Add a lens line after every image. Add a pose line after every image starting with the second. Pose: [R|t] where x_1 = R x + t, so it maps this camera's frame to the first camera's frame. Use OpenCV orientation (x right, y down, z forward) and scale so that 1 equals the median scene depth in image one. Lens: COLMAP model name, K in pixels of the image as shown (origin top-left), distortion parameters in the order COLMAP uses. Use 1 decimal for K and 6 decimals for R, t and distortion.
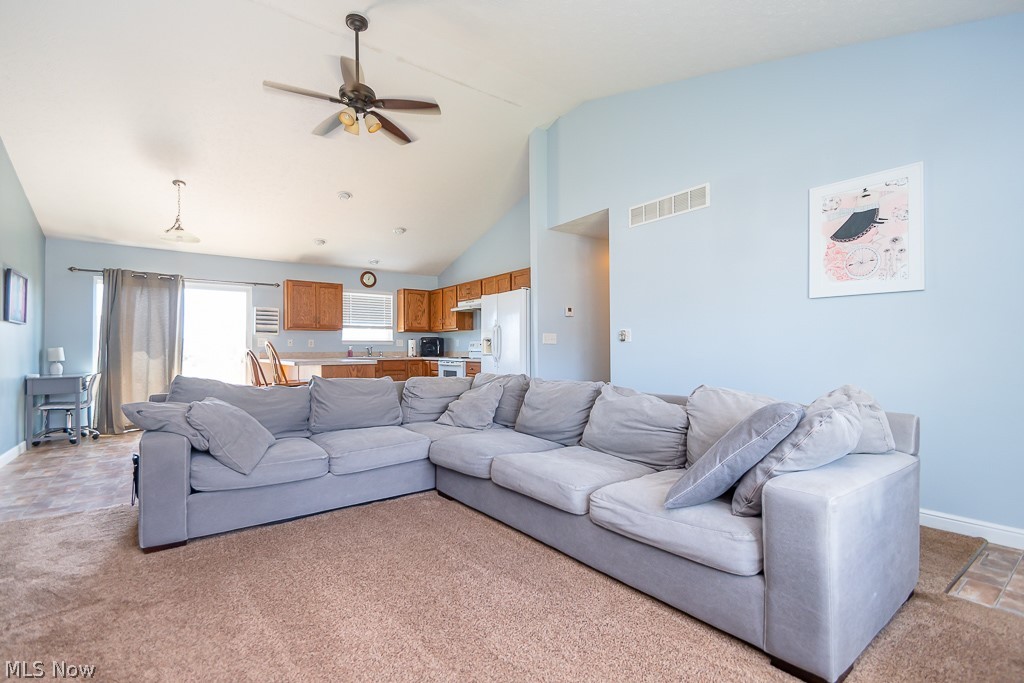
lens RADIAL K [[461.4, 0, 505.2], [0, 461.4, 347.2], [0, 0, 1]] dist [0.016478, -0.008496]
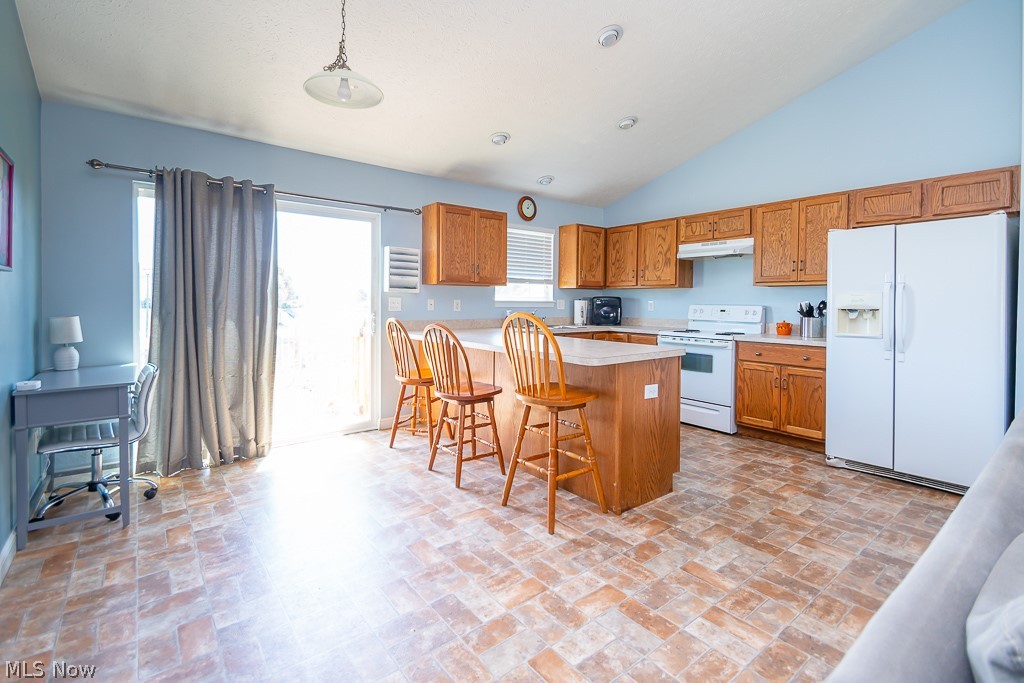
lens RADIAL K [[461.4, 0, 492.9], [0, 461.4, 311.3], [0, 0, 1]] dist [0.016478, -0.008496]
pose [[0.999514, 0.011347, 0.029047, -0.387274], [-0.012148, 0.999547, 0.027539, -0.018768], [-0.028722, -0.027878, 0.999199, 0.360661]]
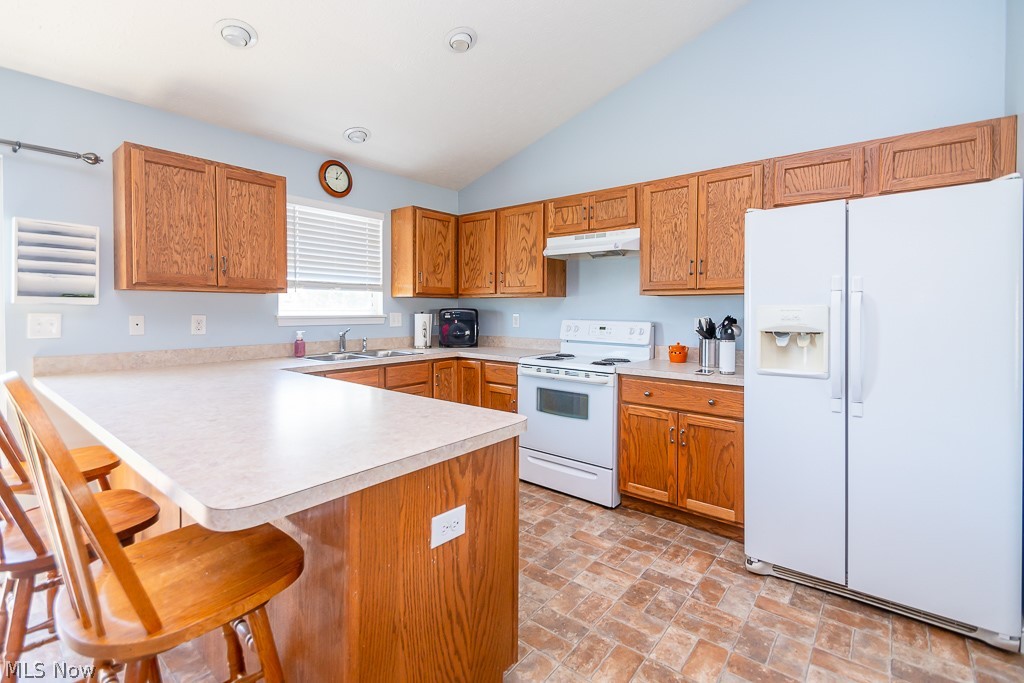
lens RADIAL K [[461.4, 0, 498.1], [0, 461.4, 319.2], [0, 0, 1]] dist [0.016478, -0.008496]
pose [[0.967864, 0.003694, 0.251446, -0.273765], [-0.010567, 0.999606, 0.025991, -0.026192], [-0.251251, -0.027813, 0.967522, 0.559854]]
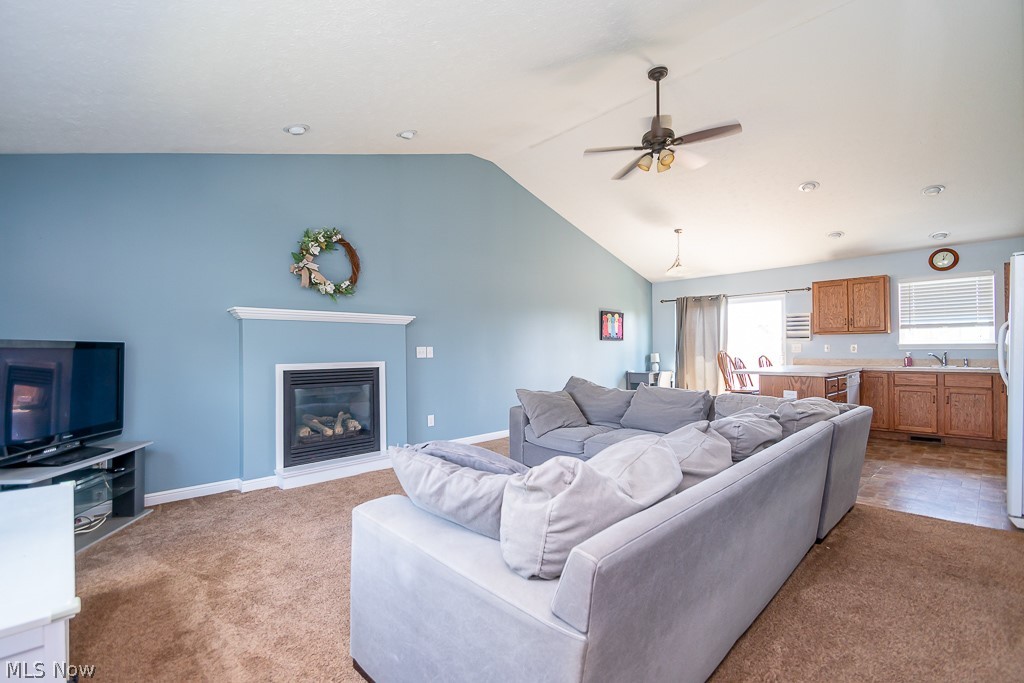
lens RADIAL K [[438.4, 0, 486.6], [0, 438.4, 347.5], [0, 0, 1]] dist [-0.024335, -0.001151]
pose [[0.075181, -0.003715, -0.997163, 0.337776], [0.009681, 0.999949, -0.002995, -0.014746], [0.997123, -0.009429, 0.075213, 0.247819]]
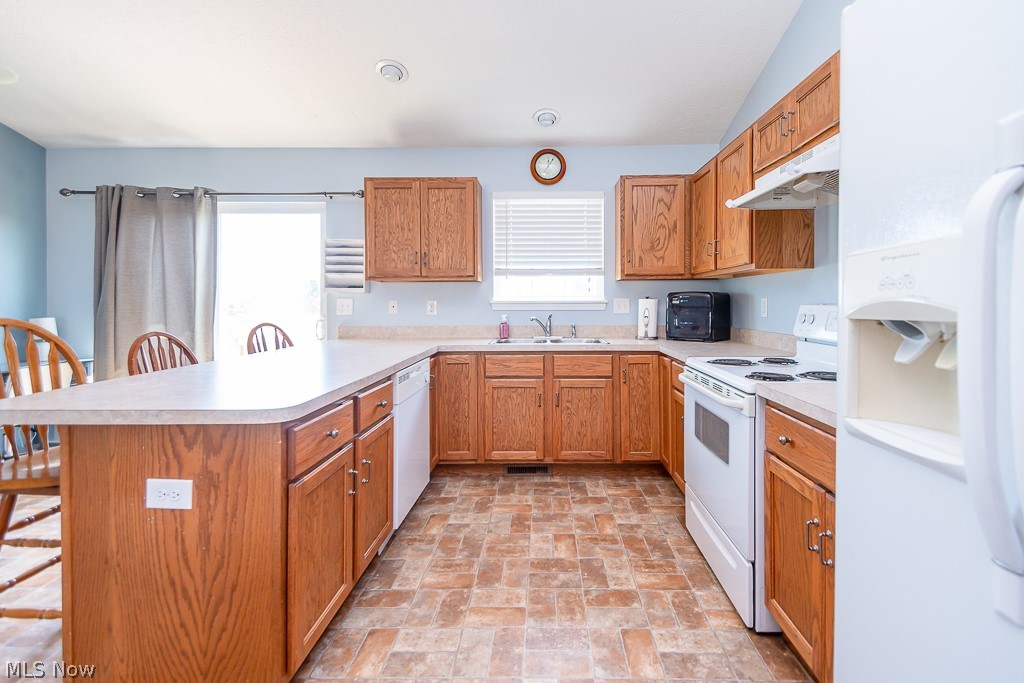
lens RADIAL K [[461.4, 0, 540.6], [0, 461.4, 304.6], [0, 0, 1]] dist [0.016478, -0.008496]
pose [[0.807053, 0.004625, -0.590460, -0.034564], [0.003129, 0.999922, 0.012109, -0.017705], [0.590470, -0.011620, 0.806976, 0.669791]]
